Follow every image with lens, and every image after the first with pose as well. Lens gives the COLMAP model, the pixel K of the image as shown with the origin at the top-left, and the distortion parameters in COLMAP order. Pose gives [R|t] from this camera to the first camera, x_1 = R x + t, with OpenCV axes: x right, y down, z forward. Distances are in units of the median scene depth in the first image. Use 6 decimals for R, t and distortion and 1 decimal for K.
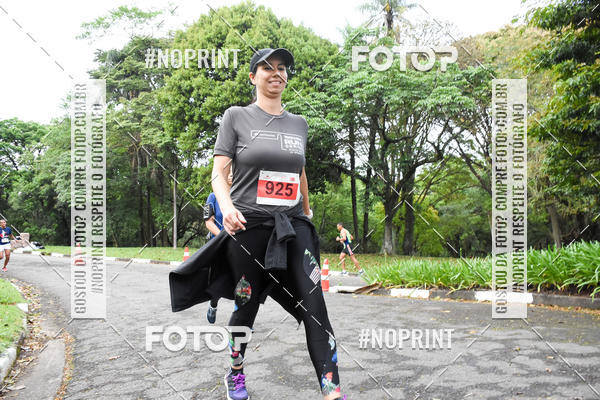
lens RADIAL K [[471.5, 0, 298.6], [0, 471.5, 202.6], [0, 0, 1]] dist [-0.150937, 0.104823]
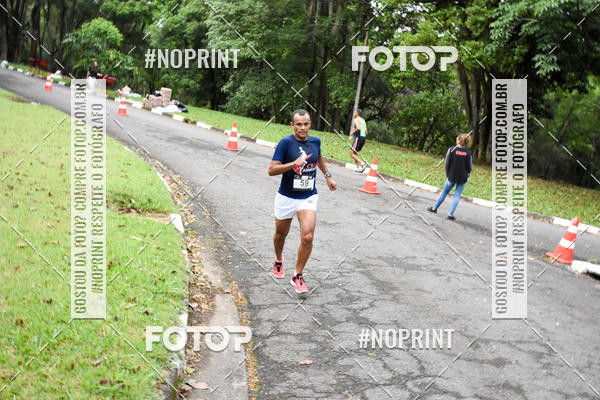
lens RADIAL K [[646.5, 0, 295.1], [0, 646.5, 201.8], [0, 0, 1]] dist [0.019735, 0.000000]
pose [[0.932519, 0.202334, -0.299114, -0.021744], [-0.136861, 0.964520, 0.225766, -0.028497], [0.334181, -0.169594, 0.927125, -0.001336]]
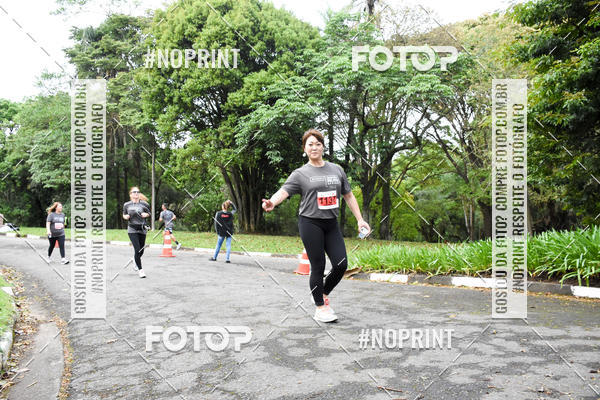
lens RADIAL K [[471.5, 0, 300.2], [0, 471.5, 203.5], [0, 0, 1]] dist [-0.150937, 0.104823]
pose [[0.998460, 0.011488, 0.054277, -0.005808], [-0.013601, 0.999157, 0.038728, -0.002771], [-0.053786, -0.039406, 0.997775, -0.007166]]
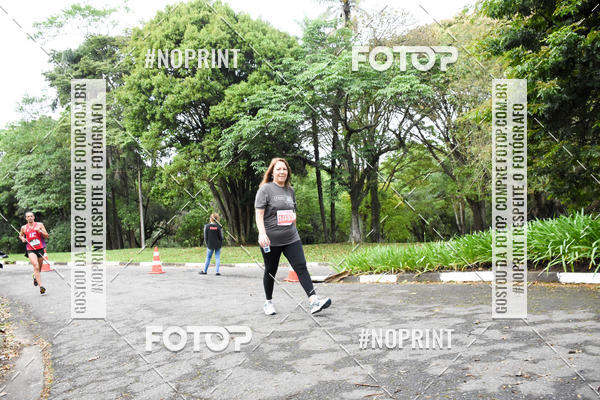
lens RADIAL K [[471.5, 0, 299.6], [0, 471.5, 201.1], [0, 0, 1]] dist [-0.150937, 0.104823]
pose [[0.995974, -0.052797, 0.072442, -0.000181], [0.051888, 0.998550, 0.014362, -0.000285], [-0.073095, -0.010545, 0.997269, -0.006582]]
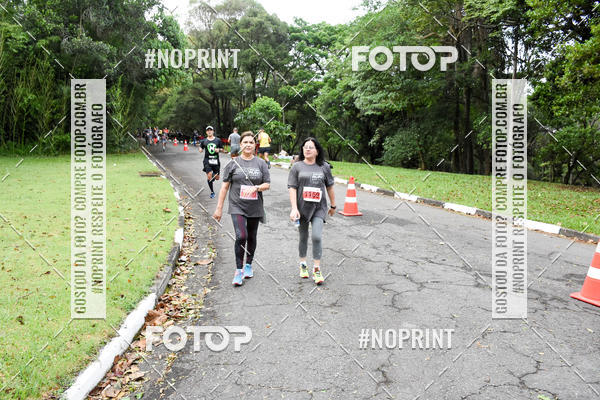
lens RADIAL K [[471.5, 0, 299.6], [0, 471.5, 199.5], [0, 0, 1]] dist [-0.150937, 0.104823]
pose [[0.802521, 0.110827, -0.586240, -0.127080], [-0.003642, 0.983487, 0.180940, 0.008629], [0.596613, -0.143073, 0.789673, 0.332749]]
